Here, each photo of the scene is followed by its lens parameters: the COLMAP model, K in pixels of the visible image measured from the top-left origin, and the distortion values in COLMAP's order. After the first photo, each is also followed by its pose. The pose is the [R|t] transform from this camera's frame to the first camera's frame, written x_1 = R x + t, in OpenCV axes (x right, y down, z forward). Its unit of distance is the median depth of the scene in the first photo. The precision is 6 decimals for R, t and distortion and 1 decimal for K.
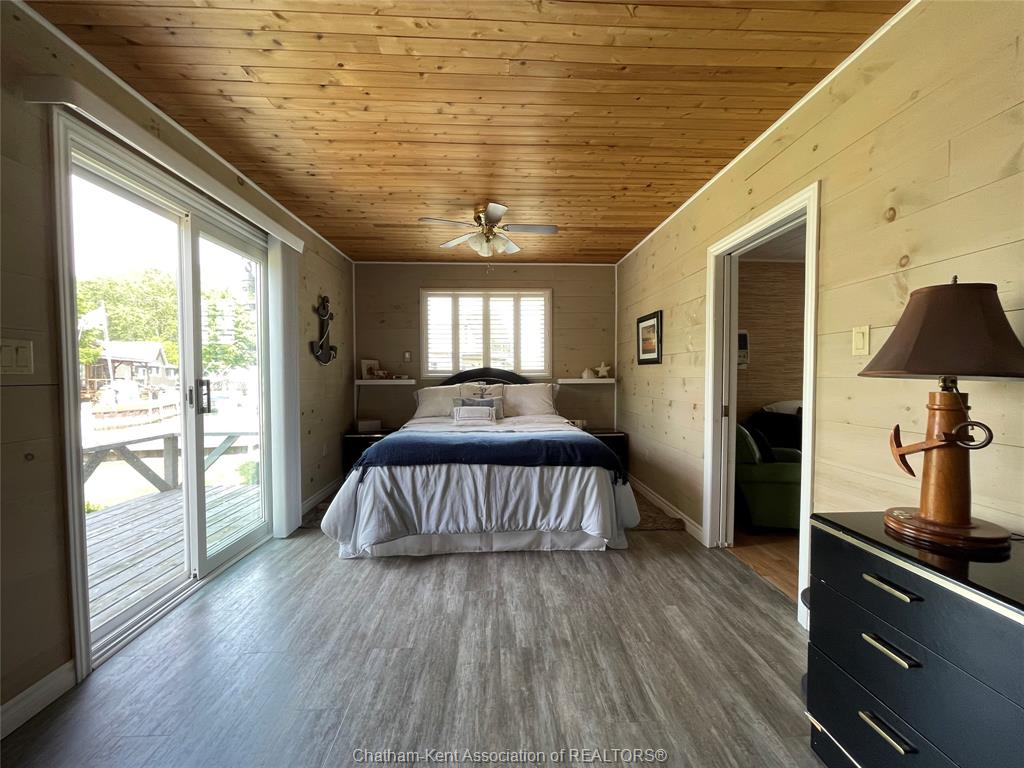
lens RADIAL K [[414.0, 0, 514.4], [0, 414.0, 382.7], [0, 0, 1]] dist [0.001693, 0.000327]
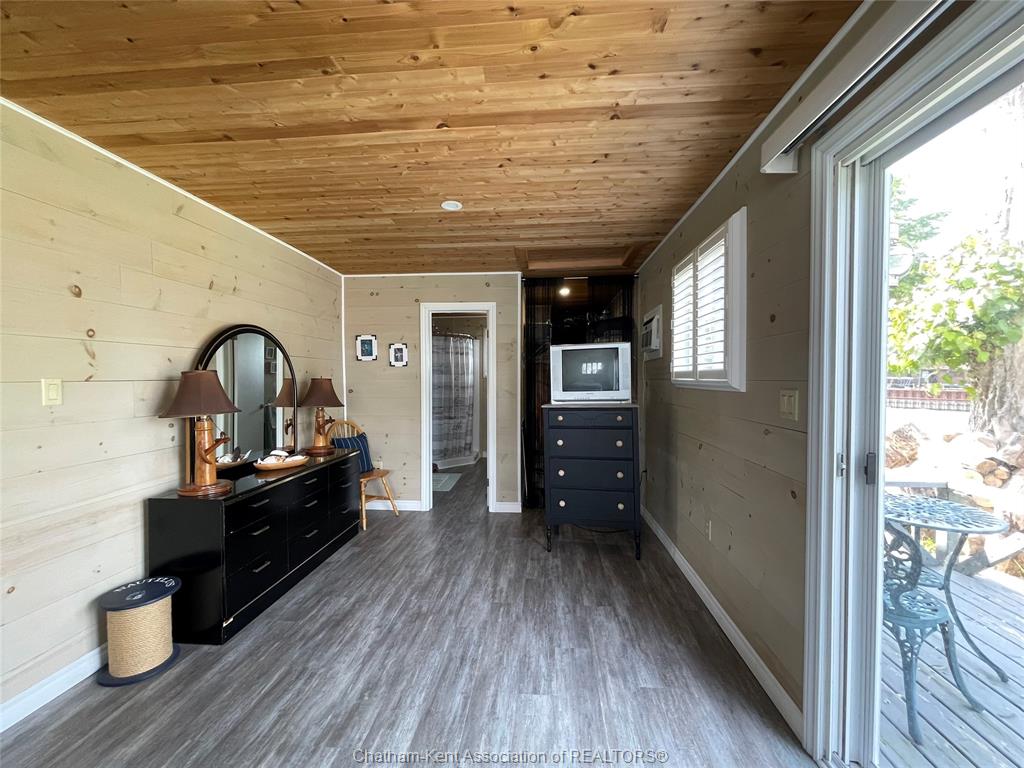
lens RADIAL K [[414.0, 0, 514.4], [0, 414.0, 382.7], [0, 0, 1]] dist [0.001693, 0.000327]
pose [[-0.990875, 0.012990, 0.134156, -0.541722], [0.017461, 0.999329, 0.032203, -0.148135], [-0.133648, 0.034251, -0.990437, 2.041197]]
